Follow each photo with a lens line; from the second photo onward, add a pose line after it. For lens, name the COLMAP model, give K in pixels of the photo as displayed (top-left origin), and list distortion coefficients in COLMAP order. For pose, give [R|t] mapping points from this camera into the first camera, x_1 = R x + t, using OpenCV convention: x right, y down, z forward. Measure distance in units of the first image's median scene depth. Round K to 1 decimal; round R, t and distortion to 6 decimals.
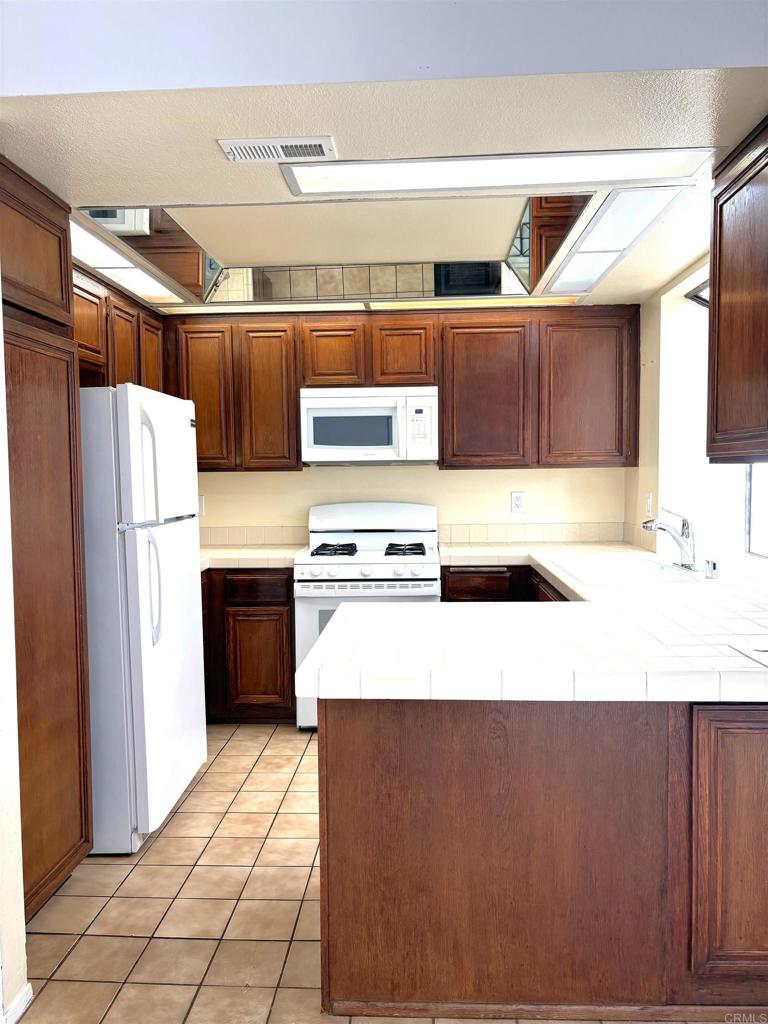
lens RADIAL K [[757.2, 0, 384.0], [0, 757.2, 512.0], [0, 0, 1]] dist [0.005102, -0.003000]
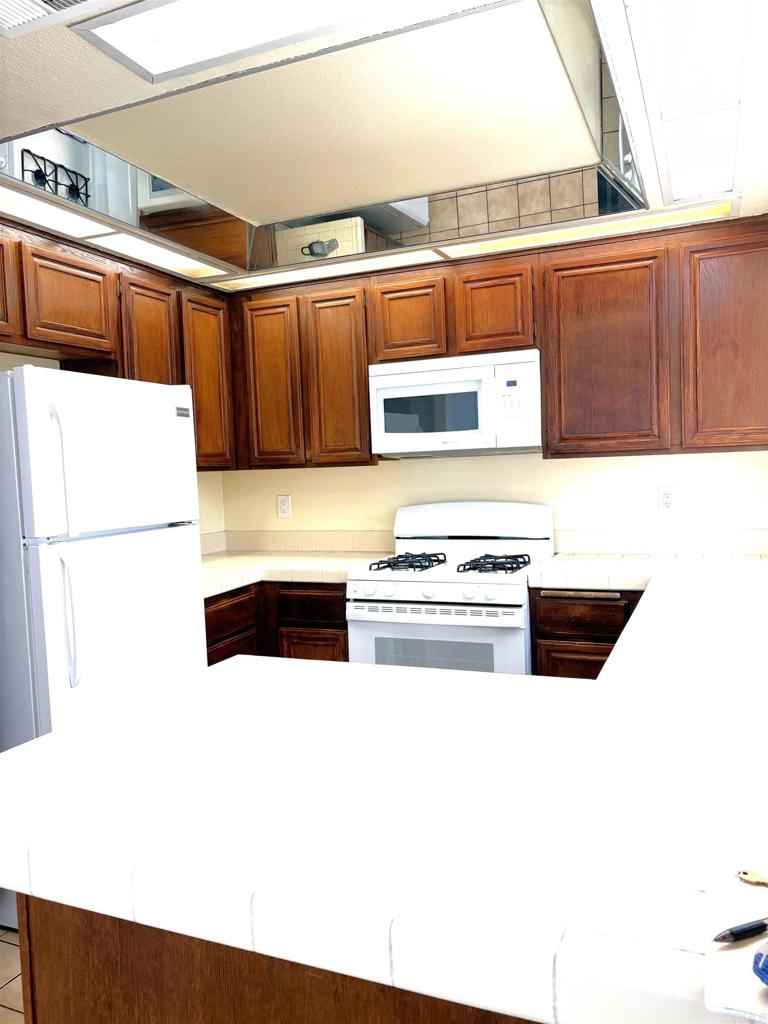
lens RADIAL K [[757.2, 0, 384.0], [0, 757.2, 512.0], [0, 0, 1]] dist [0.005102, -0.003000]
pose [[0.936047, -0.002061, -0.351868, 0.193546], [0.005906, 0.999934, 0.009855, -0.011277], [0.351824, -0.011302, 0.935998, 0.233687]]
